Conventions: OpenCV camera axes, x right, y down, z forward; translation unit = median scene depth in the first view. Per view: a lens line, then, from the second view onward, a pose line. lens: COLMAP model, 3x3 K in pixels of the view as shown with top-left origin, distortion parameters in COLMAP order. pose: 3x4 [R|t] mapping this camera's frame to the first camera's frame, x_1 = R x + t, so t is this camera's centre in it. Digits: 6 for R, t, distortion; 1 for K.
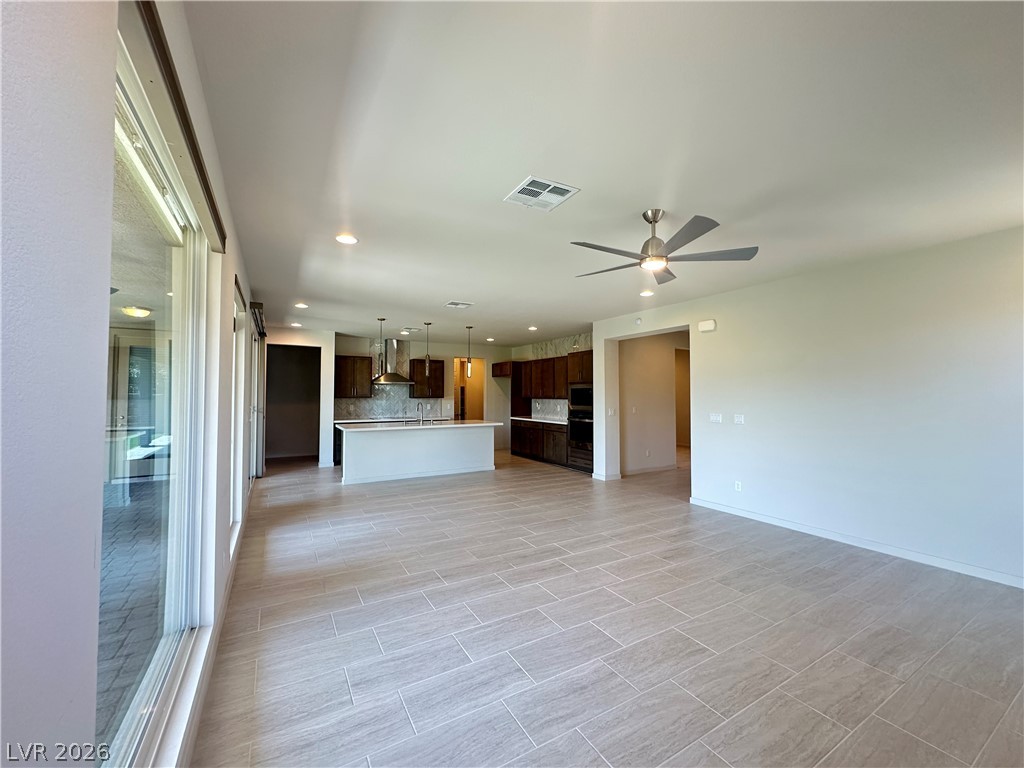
lens RADIAL K [[405.7, 0, 511.4], [0, 405.7, 384.2], [0, 0, 1]] dist [-0.001385, -0.000457]
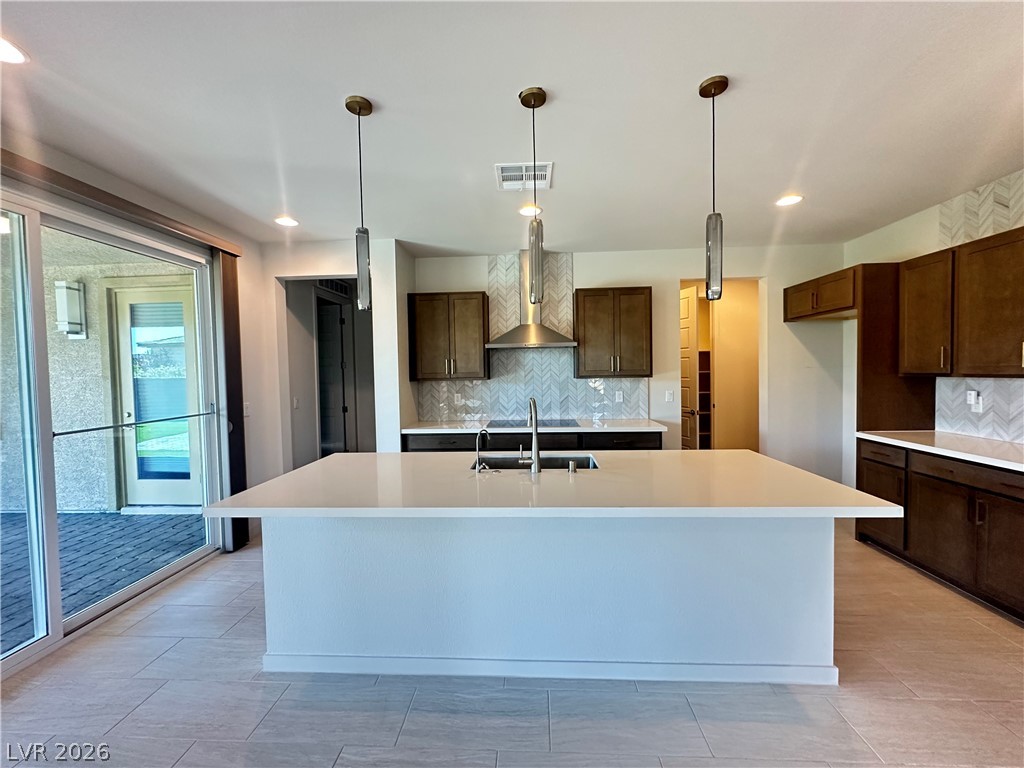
lens RADIAL K [[405.7, 0, 514.0], [0, 405.7, 378.2], [0, 0, 1]] dist [-0.001385, -0.000457]
pose [[0.840845, -0.006241, -0.541240, -0.060035], [0.036073, 0.998357, 0.044528, 0.011058], [0.540072, -0.056965, 0.839689, 0.572285]]
